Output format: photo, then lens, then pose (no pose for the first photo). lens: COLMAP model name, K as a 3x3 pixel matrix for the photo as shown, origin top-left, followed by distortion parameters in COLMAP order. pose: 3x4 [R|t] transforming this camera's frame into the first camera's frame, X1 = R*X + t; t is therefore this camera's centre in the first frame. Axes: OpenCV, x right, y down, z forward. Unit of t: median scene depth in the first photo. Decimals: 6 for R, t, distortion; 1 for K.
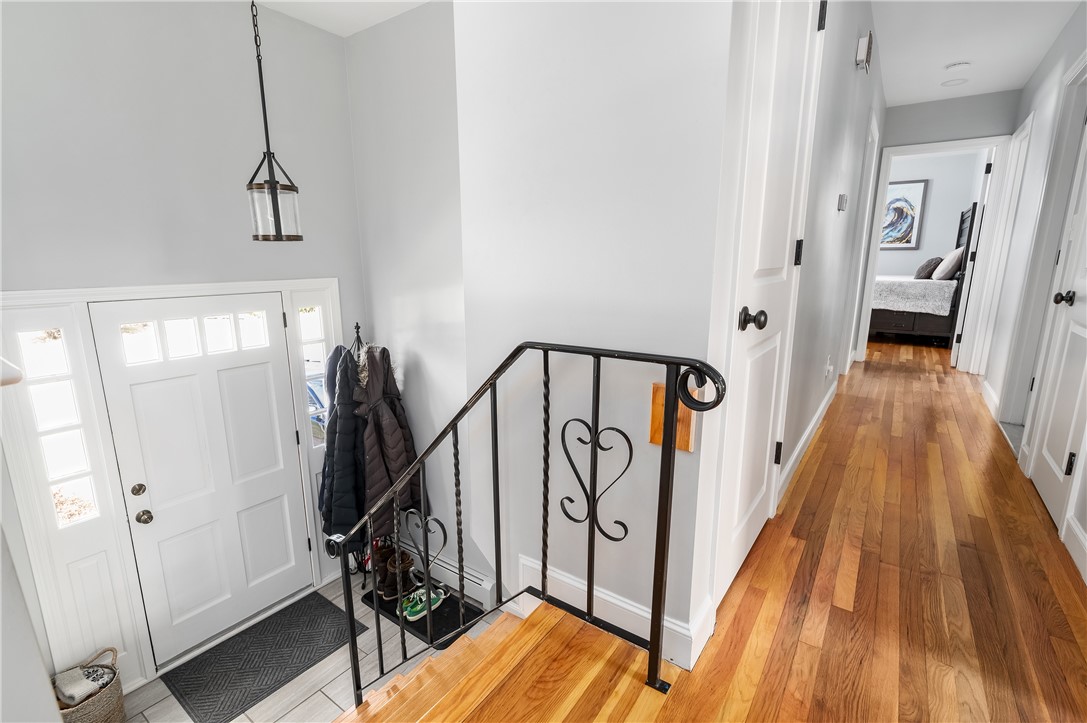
lens RADIAL K [[500.1, 0, 543.5], [0, 500.1, 361.5], [0, 0, 1]] dist [-0.004016, -0.000392]
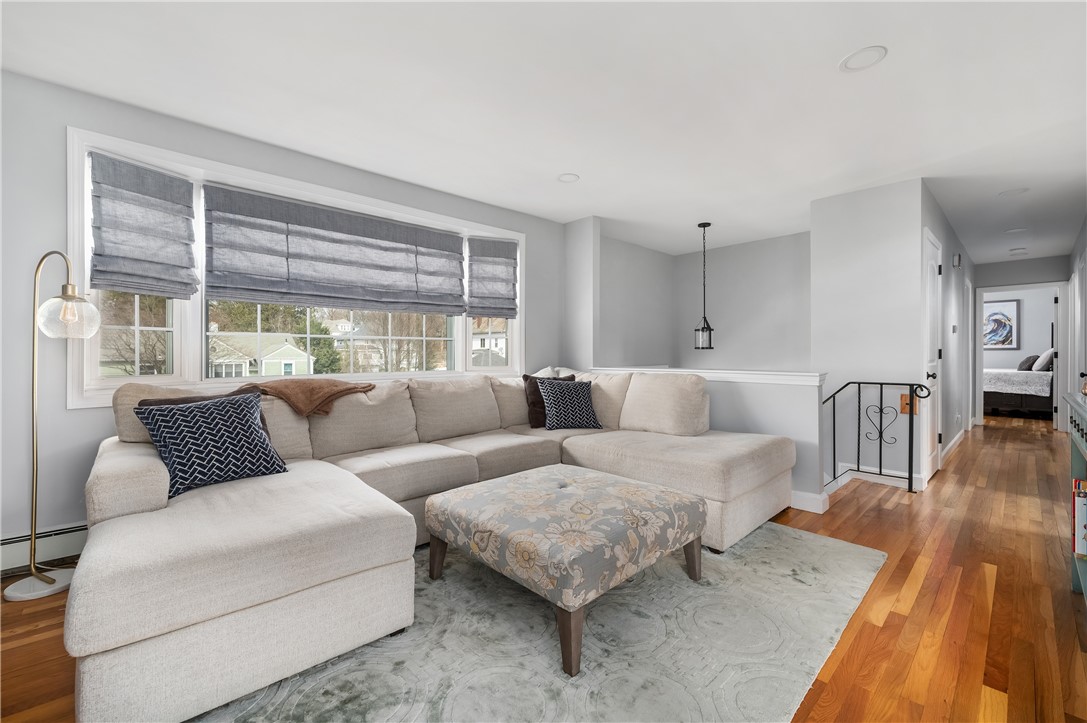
lens RADIAL K [[448.9, 0, 544.9], [0, 448.9, 353.3], [0, 0, 1]] dist [-0.000535, -0.000061]
pose [[0.979706, 0.001296, -0.200438, -0.327709], [-0.042555, 0.978528, -0.201675, 0.106122], [0.195873, 0.206112, 0.958724, -0.517259]]
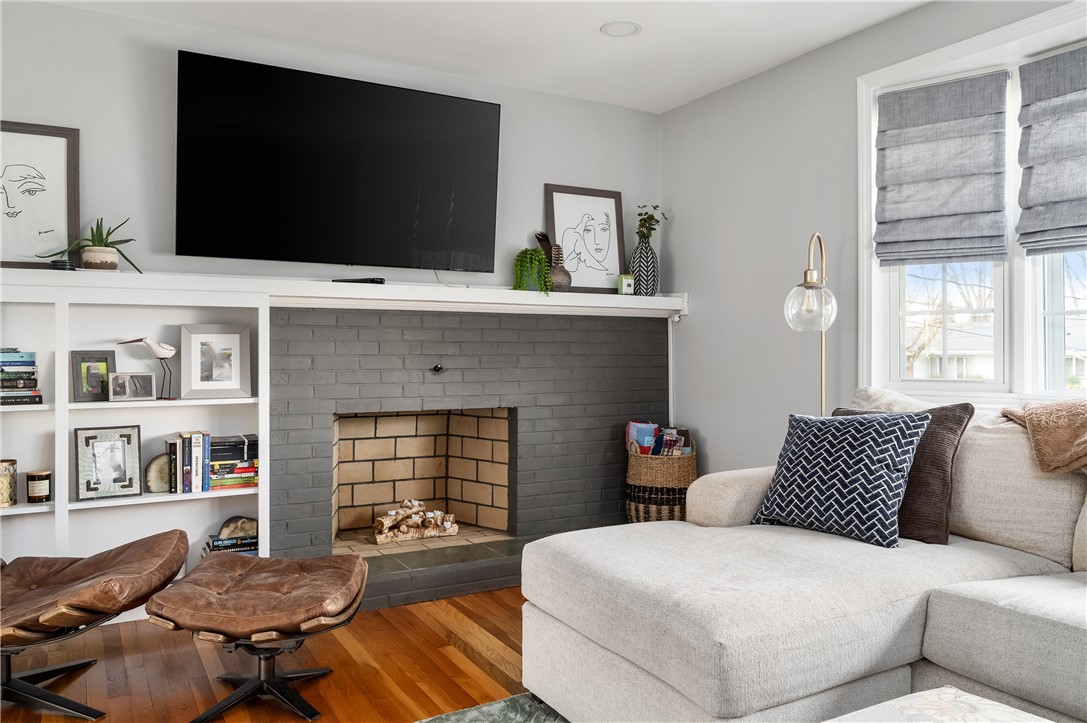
lens RADIAL K [[791.0, 0, 543.5], [0, 791.0, 361.5], [0, 0, 1]] dist [-0.006394, -0.001627]
pose [[-0.414290, 0.008482, -0.910106, -0.189341], [-0.187261, 0.977768, 0.094356, 0.040451], [0.890672, 0.209518, -0.403491, -0.182855]]
